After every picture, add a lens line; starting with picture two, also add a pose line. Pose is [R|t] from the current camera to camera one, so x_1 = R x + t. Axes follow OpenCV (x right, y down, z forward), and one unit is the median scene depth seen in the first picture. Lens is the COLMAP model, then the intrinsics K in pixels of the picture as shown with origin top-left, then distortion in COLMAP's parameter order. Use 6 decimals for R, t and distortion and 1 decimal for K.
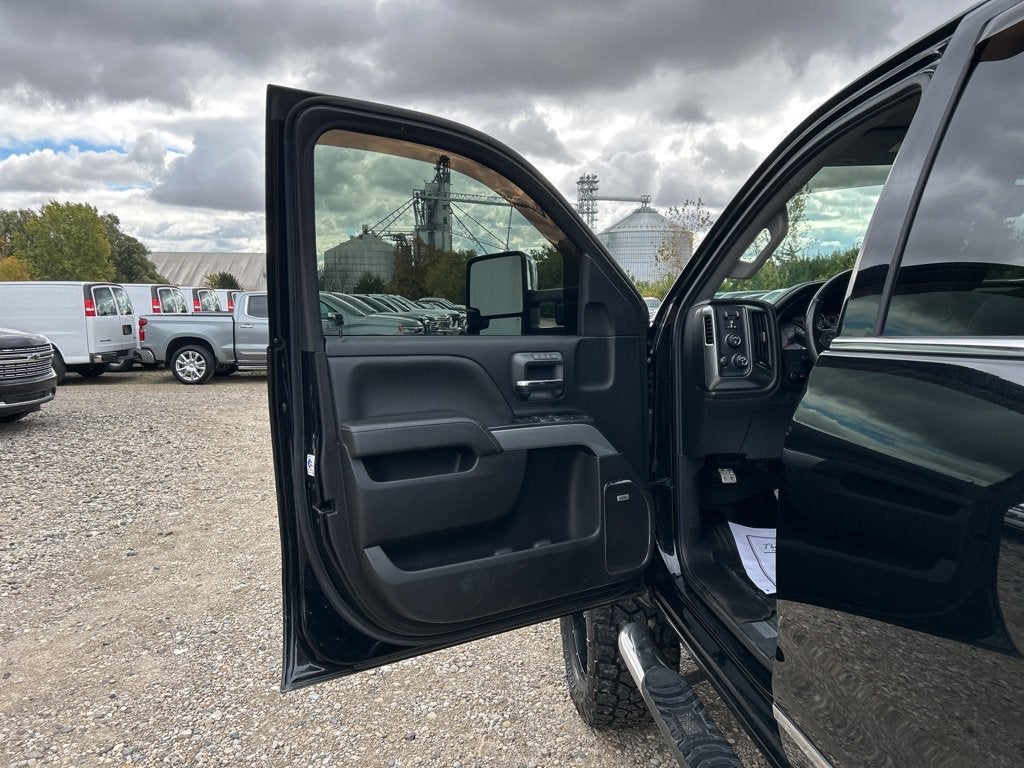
lens RADIAL K [[775.9, 0, 517.2], [0, 775.9, 387.6], [0, 0, 1]] dist [0.068239, -0.074717]
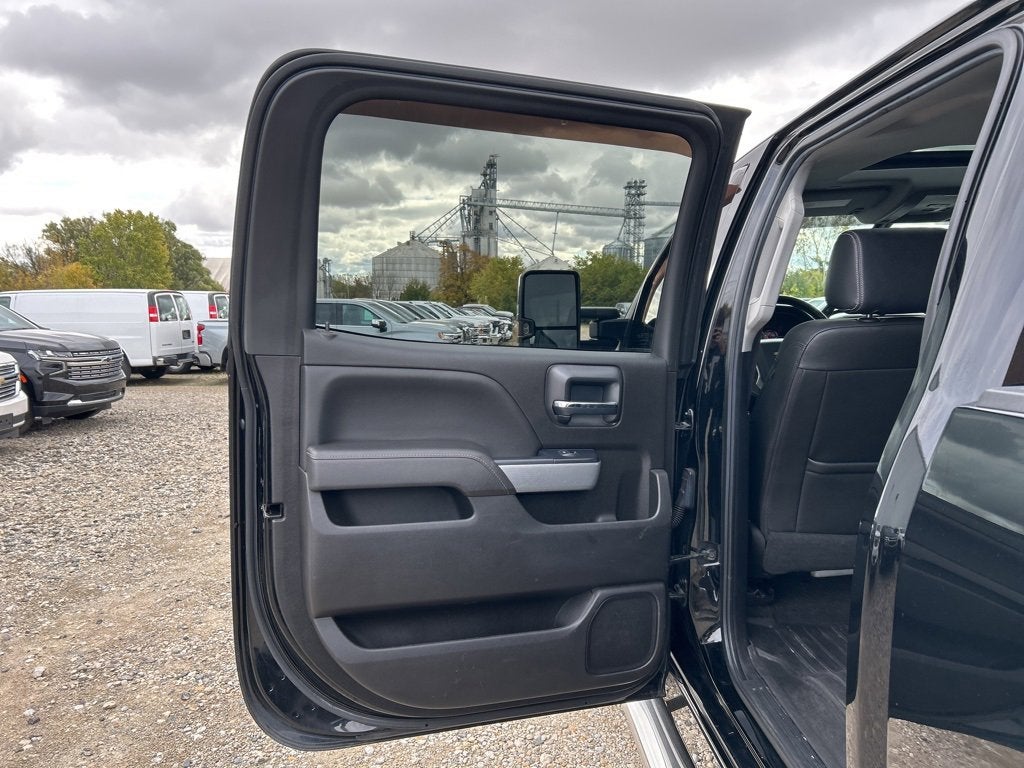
lens RADIAL K [[777.3, 0, 511.5], [0, 777.3, 397.8], [0, 0, 1]] dist [0.078072, -0.097641]
pose [[0.997881, 0.011454, -0.064054, 0.009373], [-0.011127, 0.999923, 0.005467, 0.000938], [0.064112, -0.004743, 0.997931, -0.026837]]
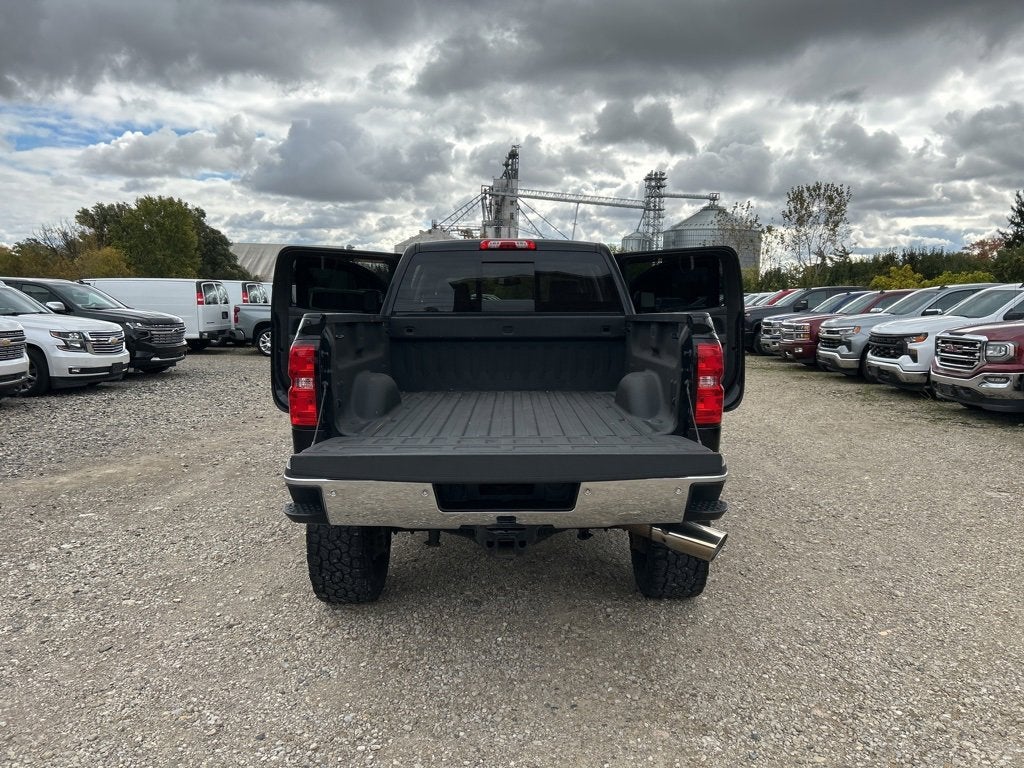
lens RADIAL K [[779.9, 0, 514.6], [0, 779.9, 381.0], [0, 0, 1]] dist [0.044031, -0.057843]
pose [[0.995822, 0.030156, -0.086196, 0.088309], [-0.030371, 0.999538, -0.001186, 0.019486], [0.086121, 0.003799, 0.996277, -0.224630]]
